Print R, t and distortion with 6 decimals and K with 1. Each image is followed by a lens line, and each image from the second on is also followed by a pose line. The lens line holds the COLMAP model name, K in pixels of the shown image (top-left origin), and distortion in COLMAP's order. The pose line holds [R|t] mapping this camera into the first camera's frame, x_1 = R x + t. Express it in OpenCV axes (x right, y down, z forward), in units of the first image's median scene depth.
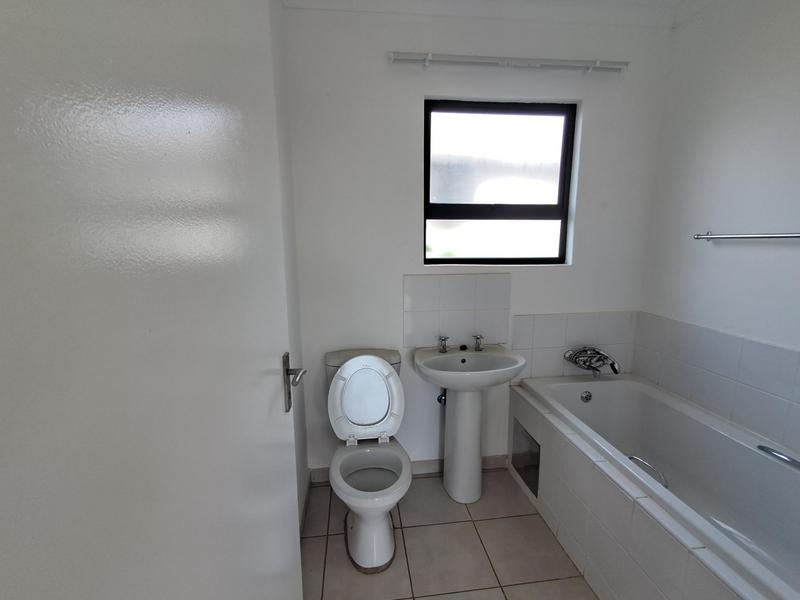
lens RADIAL K [[366.4, 0, 400.2], [0, 366.4, 299.1], [0, 0, 1]] dist [0.003315, -0.001922]
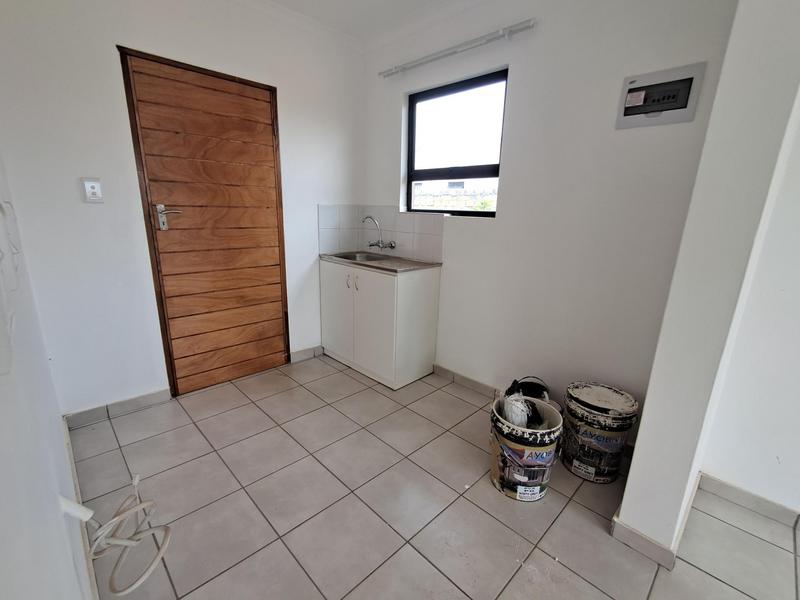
lens RADIAL K [[366.4, 0, 396.9], [0, 366.4, 306.3], [0, 0, 1]] dist [0.003315, -0.001922]
pose [[0.618364, 0.224380, -0.753180, 1.207927], [-0.145267, 0.974495, 0.171047, 0.022156], [0.772350, 0.003642, 0.635187, 0.046218]]
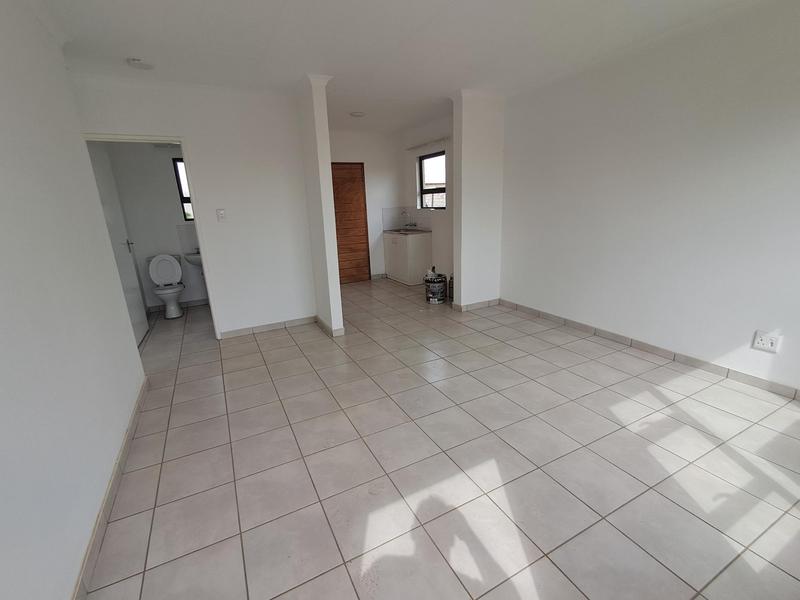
lens RADIAL K [[366.4, 0, 398.6], [0, 366.4, 301.9], [0, 0, 1]] dist [0.003315, -0.001922]
pose [[0.358489, 0.234089, -0.903708, 3.051024], [-0.093279, 0.972188, 0.214825, 0.021728], [0.928862, 0.007284, 0.370354, -0.348242]]
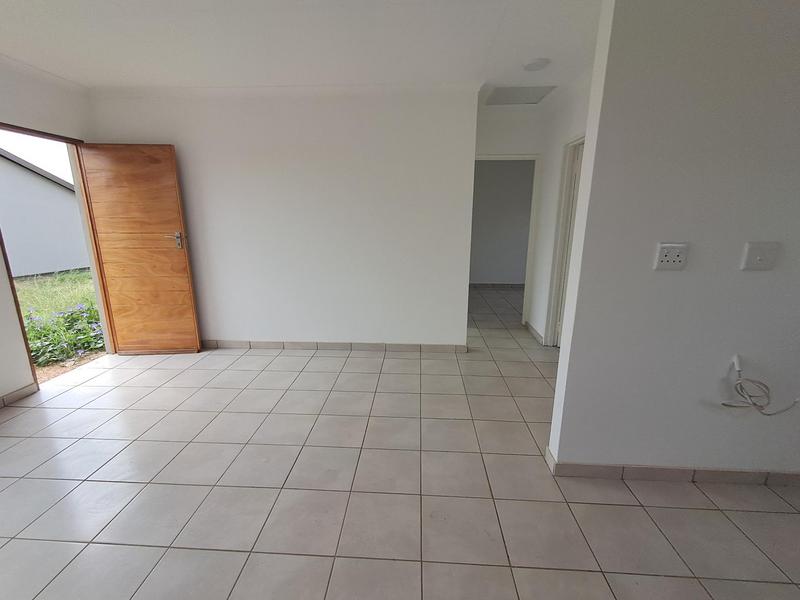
lens RADIAL K [[366.4, 0, 398.8], [0, 366.4, 299.6], [0, 0, 1]] dist [0.003315, -0.001922]
pose [[-0.987789, -0.039717, 0.150647, 1.467212], [0.017665, 0.932169, 0.361592, -0.165630], [-0.154790, 0.359838, -0.920085, 0.941171]]
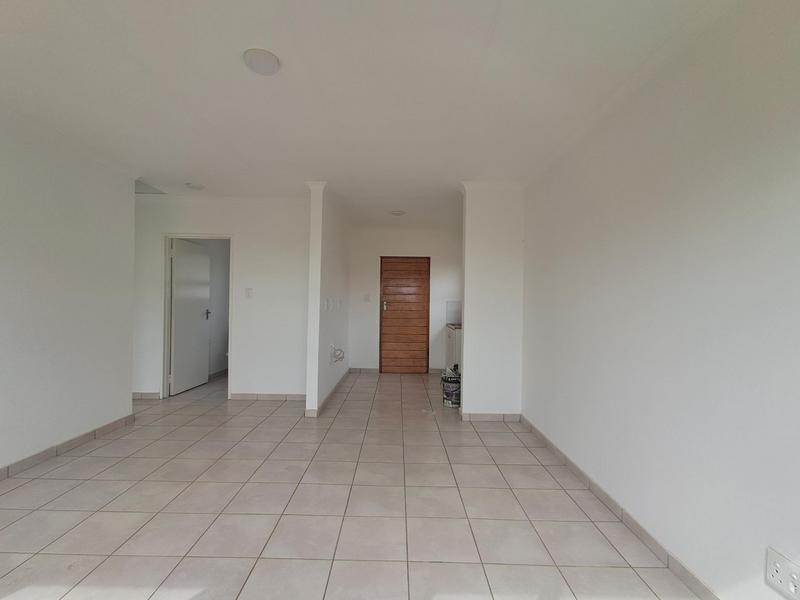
lens RADIAL K [[366.4, 0, 395.7], [0, 366.4, 301.1], [0, 0, 1]] dist [0.003315, -0.001922]
pose [[-0.114854, -0.004639, -0.993372, 3.074506], [-0.156570, 0.987575, 0.013491, -0.049989], [0.980966, 0.157082, -0.114153, 0.656565]]
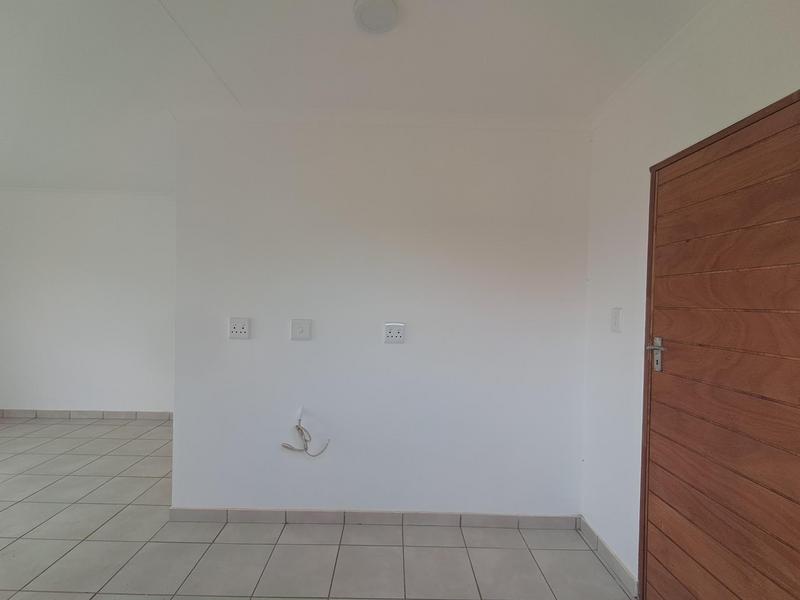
lens RADIAL K [[366.4, 0, 398.9], [0, 366.4, 300.9], [0, 0, 1]] dist [0.003315, -0.001922]
pose [[-0.994093, -0.016781, 0.107226, 0.368891], [-0.000626, 0.988845, 0.148950, -0.189551], [-0.108530, 0.148003, -0.983014, 1.061236]]
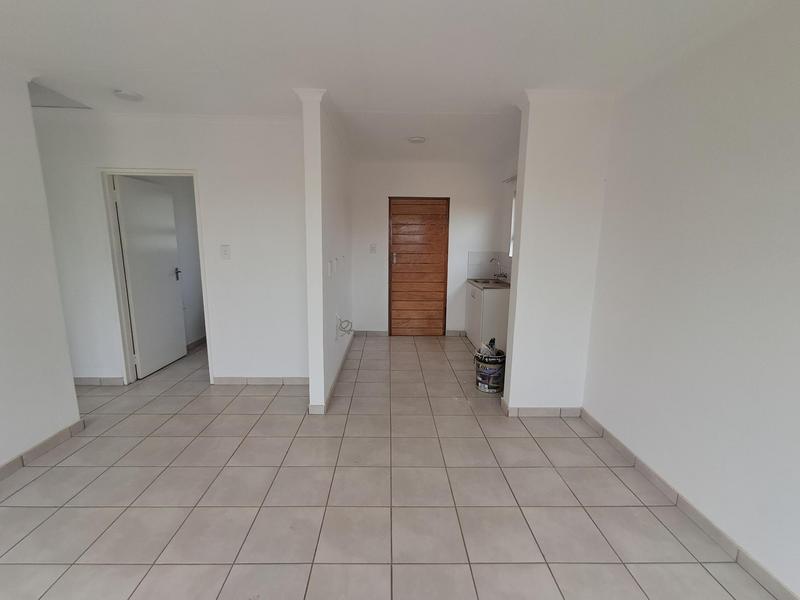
lens RADIAL K [[366.4, 0, 396.1], [0, 366.4, 303.1], [0, 0, 1]] dist [0.003315, -0.001922]
pose [[-0.090361, 0.173776, -0.980631, 2.579807], [-0.153013, 0.970545, 0.186088, -0.131415], [0.984084, 0.166865, -0.061110, 0.431792]]
